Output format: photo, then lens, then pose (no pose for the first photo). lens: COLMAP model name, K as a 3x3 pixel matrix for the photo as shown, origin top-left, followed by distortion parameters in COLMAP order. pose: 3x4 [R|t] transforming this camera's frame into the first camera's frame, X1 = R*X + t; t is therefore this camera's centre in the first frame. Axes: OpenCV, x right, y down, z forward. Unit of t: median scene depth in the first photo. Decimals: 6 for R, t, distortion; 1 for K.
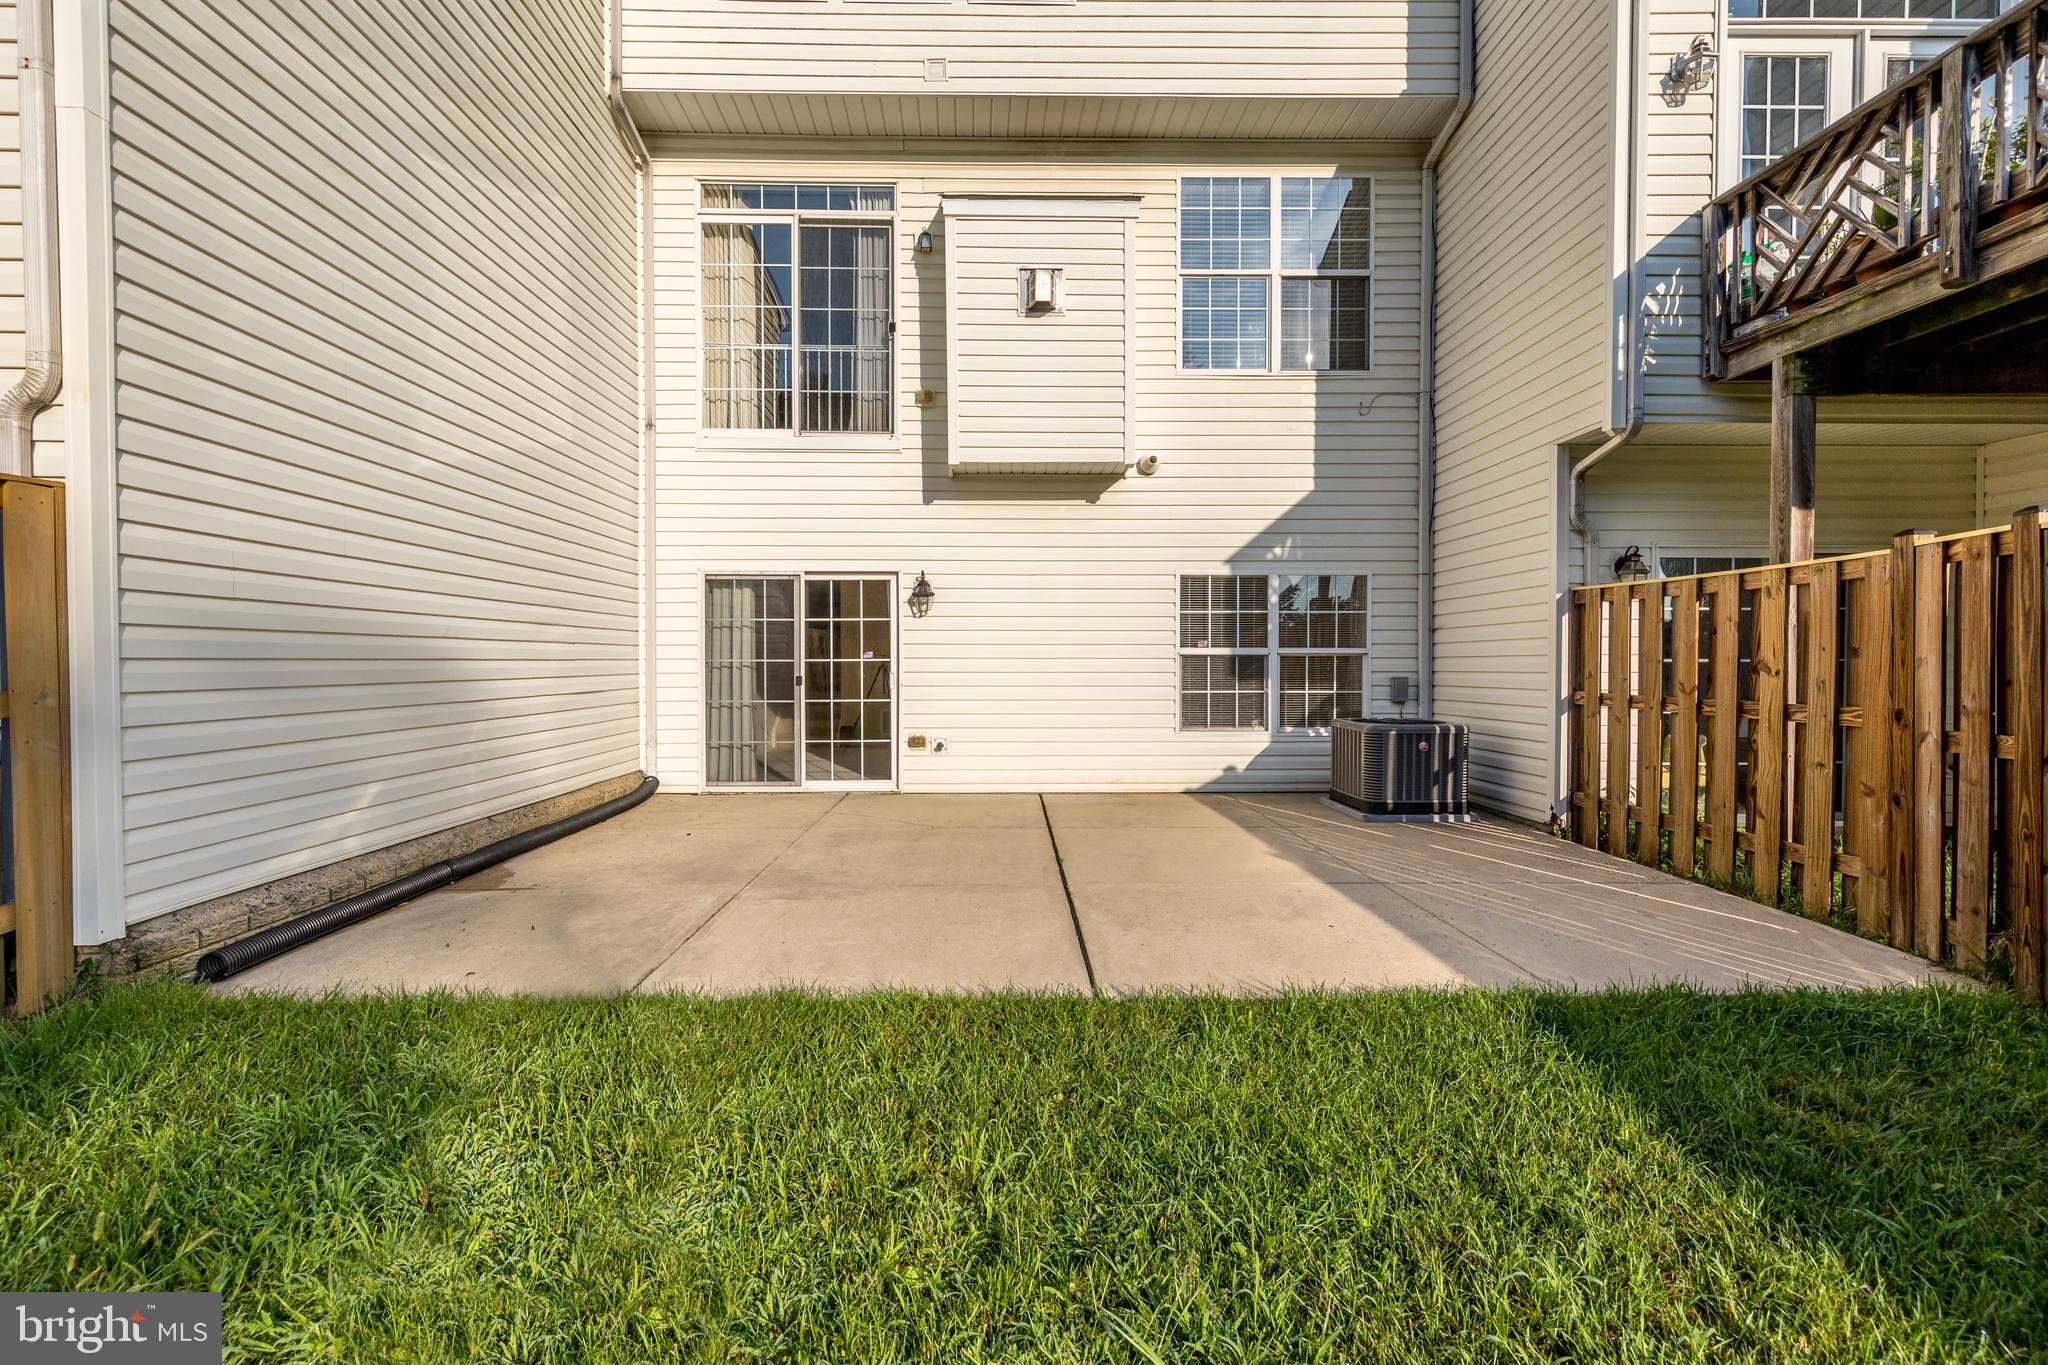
lens RADIAL K [[945.3, 0, 1020.6], [0, 945.3, 685.7], [0, 0, 1]] dist [0.001871, 0.000121]
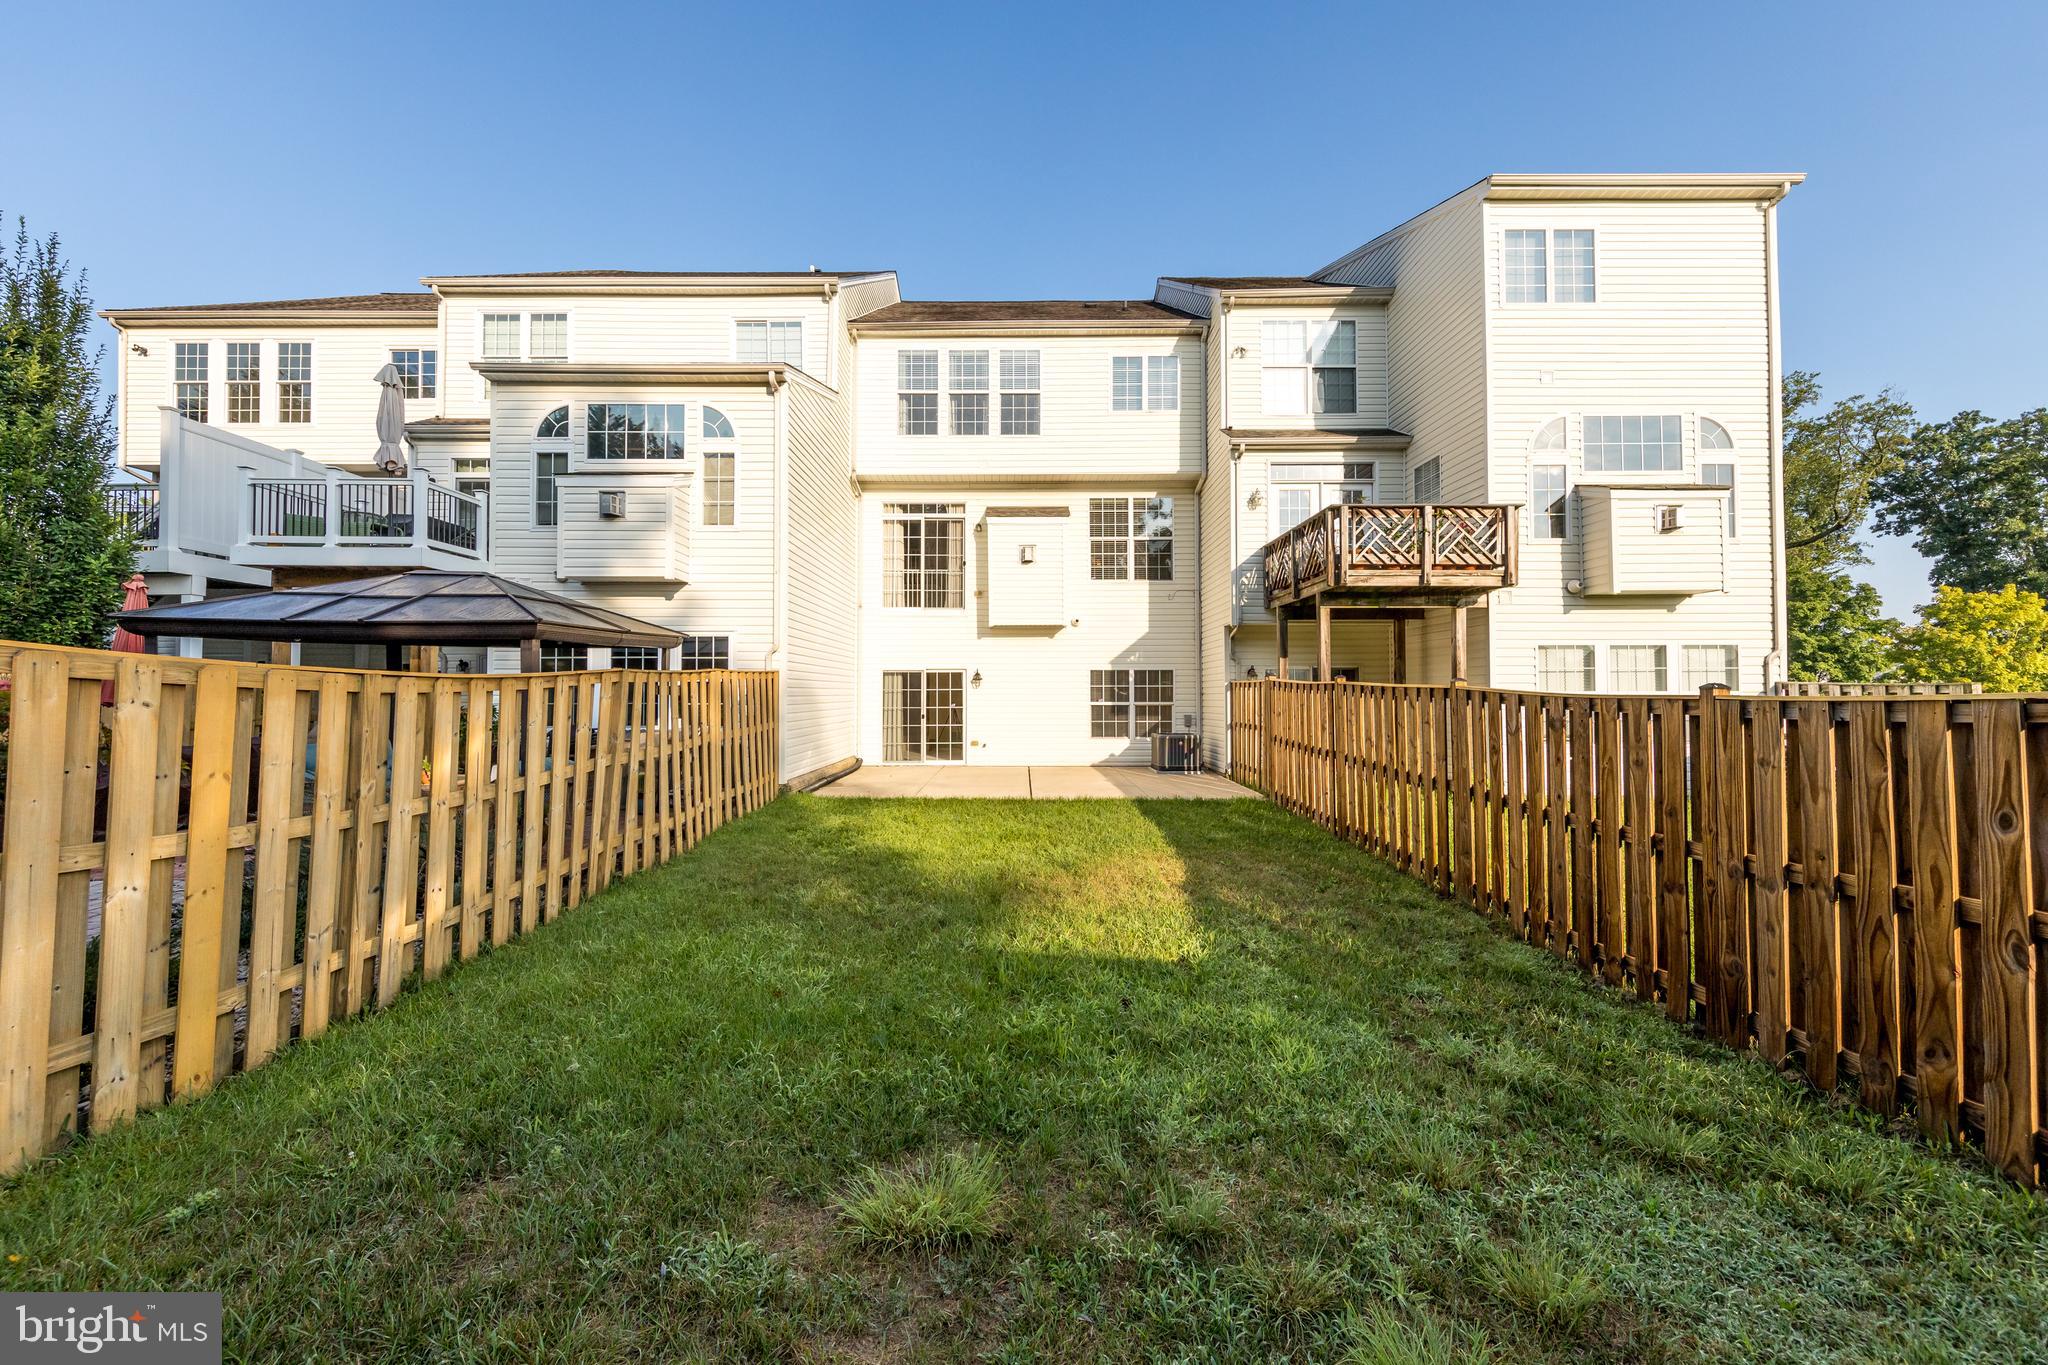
lens RADIAL K [[823.7, 0, 1027.1], [0, 823.7, 677.5], [0, 0, 1]] dist [0.013593, -0.000043]
pose [[0.999864, -0.000849, -0.016460, 0.050009], [0.000059, 0.998848, -0.047984, -0.004080], [0.016482, 0.047976, 0.998712, -0.988882]]
